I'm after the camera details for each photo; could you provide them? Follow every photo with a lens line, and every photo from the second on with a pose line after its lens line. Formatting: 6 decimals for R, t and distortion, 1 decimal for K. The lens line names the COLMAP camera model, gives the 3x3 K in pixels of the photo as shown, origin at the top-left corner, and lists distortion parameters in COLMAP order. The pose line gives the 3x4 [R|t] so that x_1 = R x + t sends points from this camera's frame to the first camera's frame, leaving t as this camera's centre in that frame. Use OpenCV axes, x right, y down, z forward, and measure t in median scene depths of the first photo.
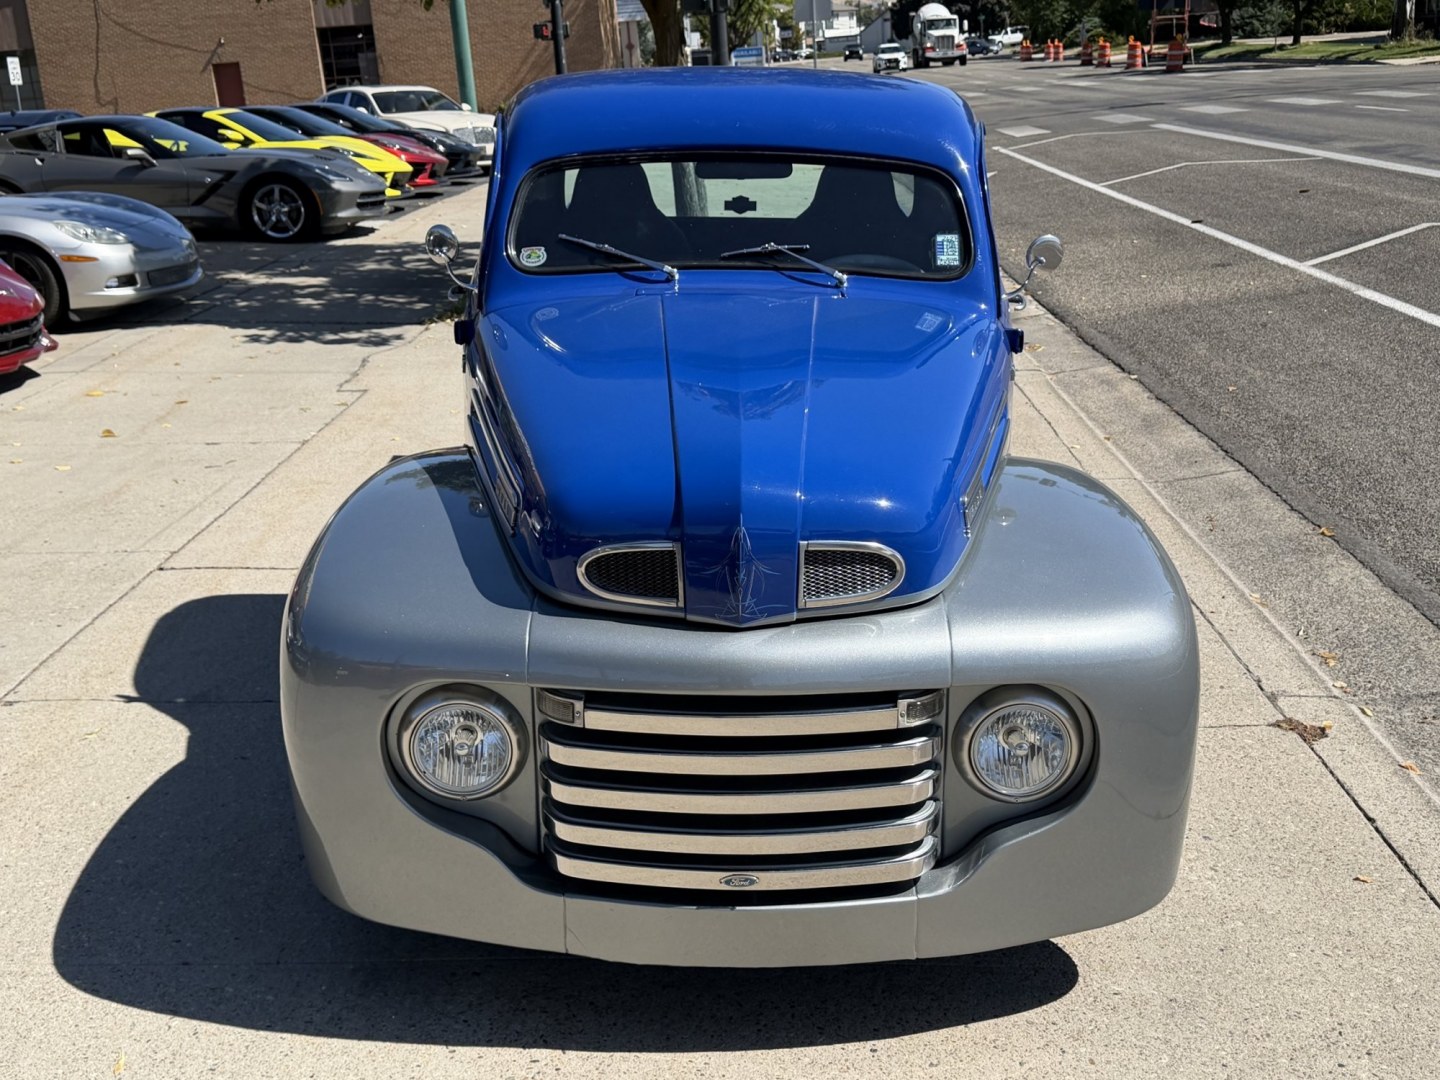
lens RADIAL K [[1621.9, 0, 720.0], [0, 1621.9, 540.0], [0, 0, 1]] dist [0.130494, -0.248275]
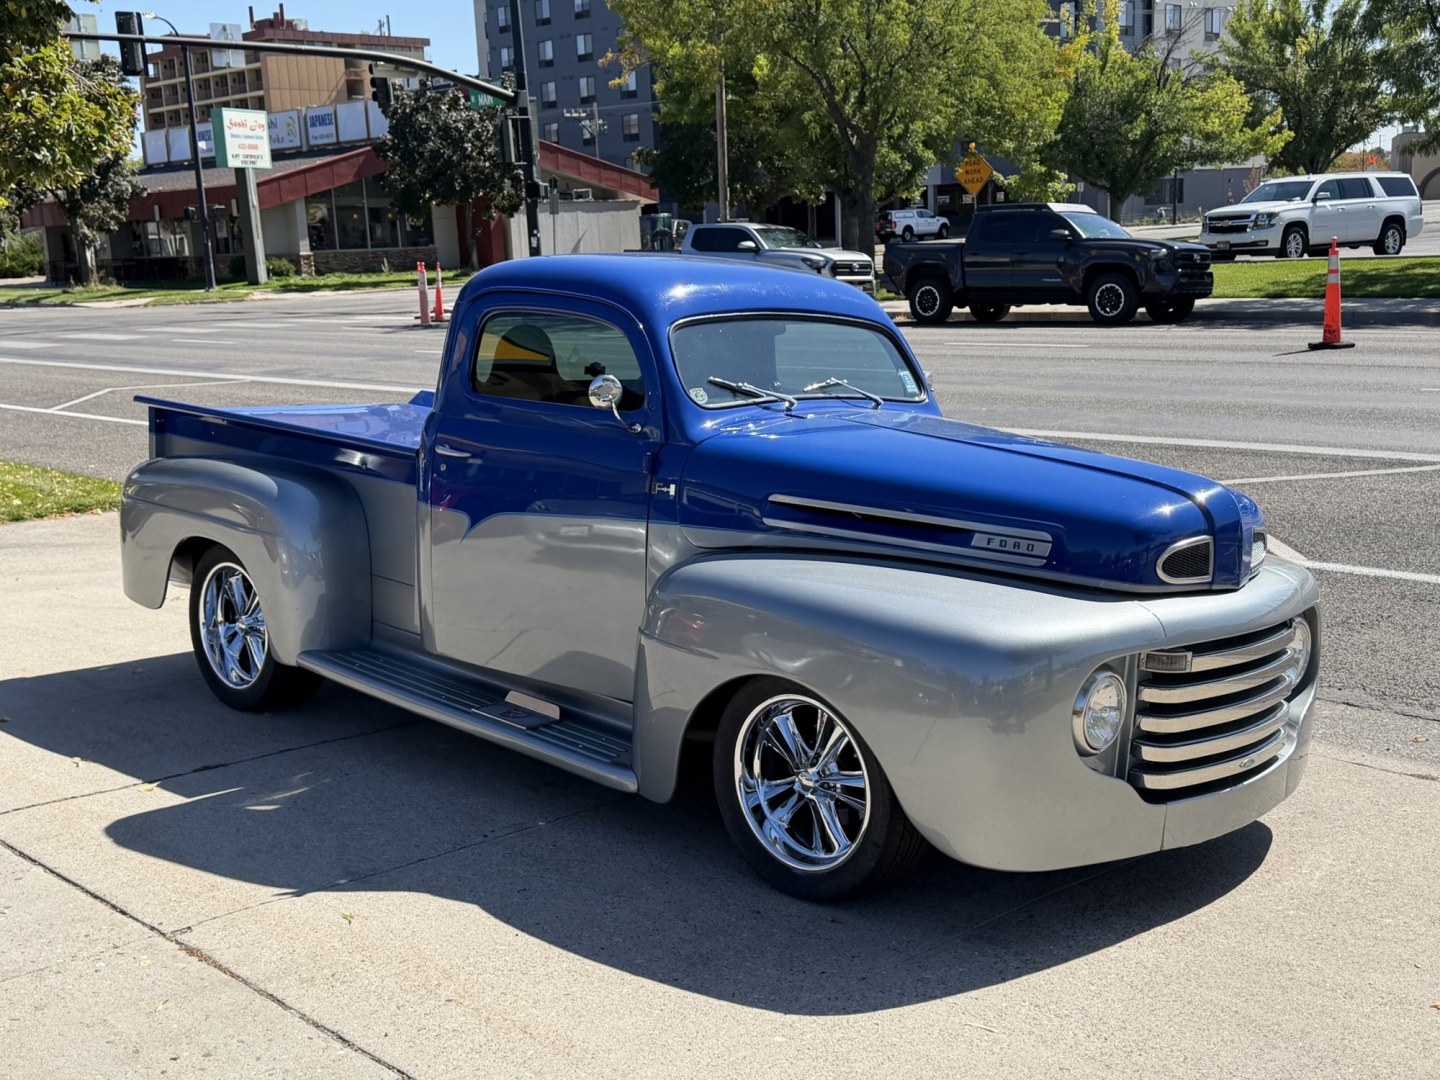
lens RADIAL K [[1621.9, 0, 720.0], [0, 1621.9, 540.0], [0, 0, 1]] dist [0.130494, -0.248275]
pose [[0.699595, -0.095150, 0.708176, -0.656593], [0.195757, 0.978698, -0.061888, 0.004488], [-0.687202, 0.181927, 0.703318, 0.115940]]
